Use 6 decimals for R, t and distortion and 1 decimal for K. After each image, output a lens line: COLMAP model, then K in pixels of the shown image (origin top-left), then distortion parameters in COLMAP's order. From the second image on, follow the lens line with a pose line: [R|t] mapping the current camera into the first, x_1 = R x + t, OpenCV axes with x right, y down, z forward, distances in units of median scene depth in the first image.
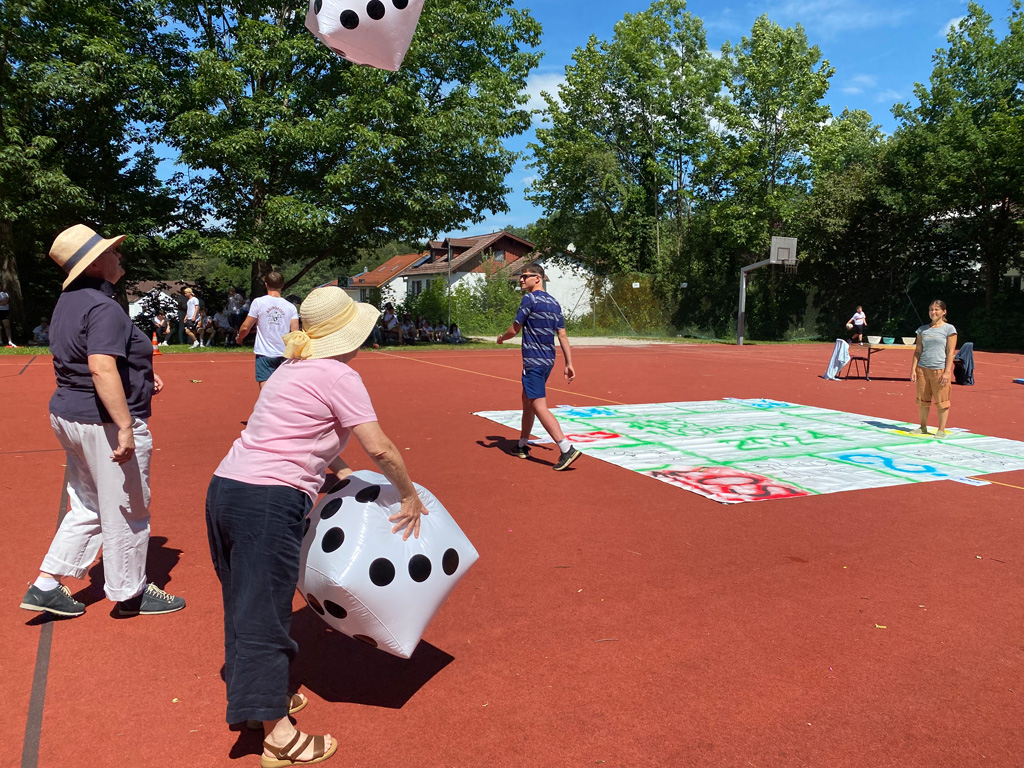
lens RADIAL K [[783.3, 0, 512.0], [0, 783.3, 384.0], [0, 0, 1]] dist [-0.022397, 0.010660]
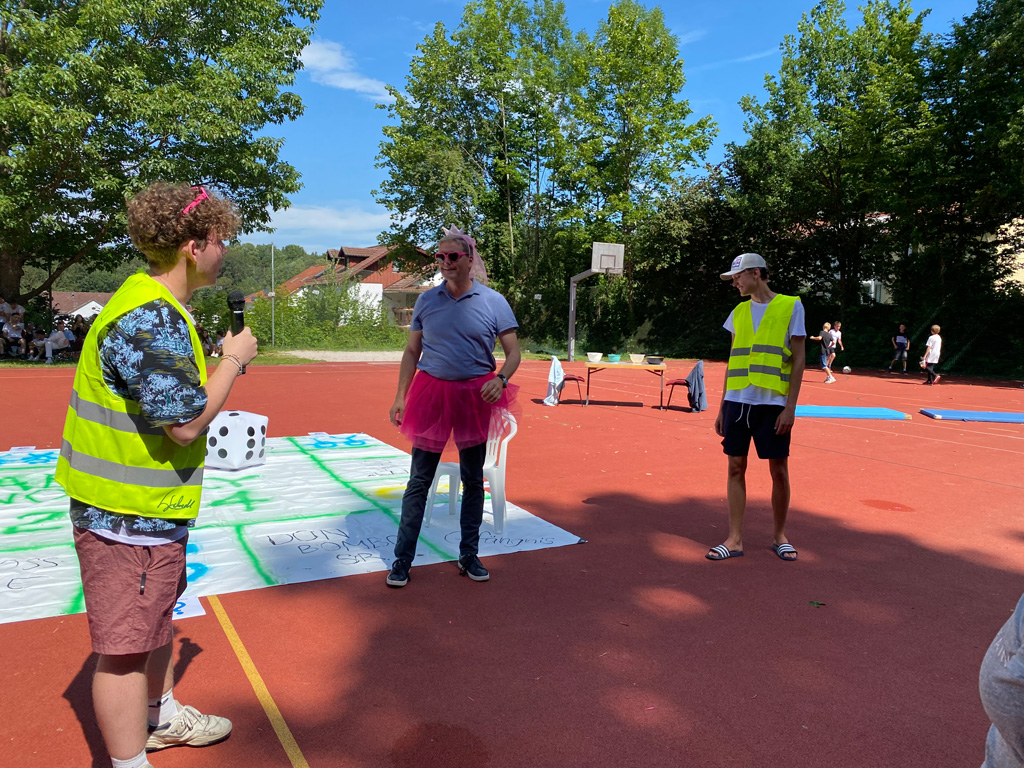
lens RADIAL K [[766.2, 0, 506.2], [0, 766.2, 383.7], [0, 0, 1]] dist [0.135920, -0.262747]
pose [[0.999727, 0.008481, 0.021787, 0.198731], [-0.008139, 0.999843, -0.015747, -0.008047], [-0.021918, 0.015565, 0.999639, 0.099231]]
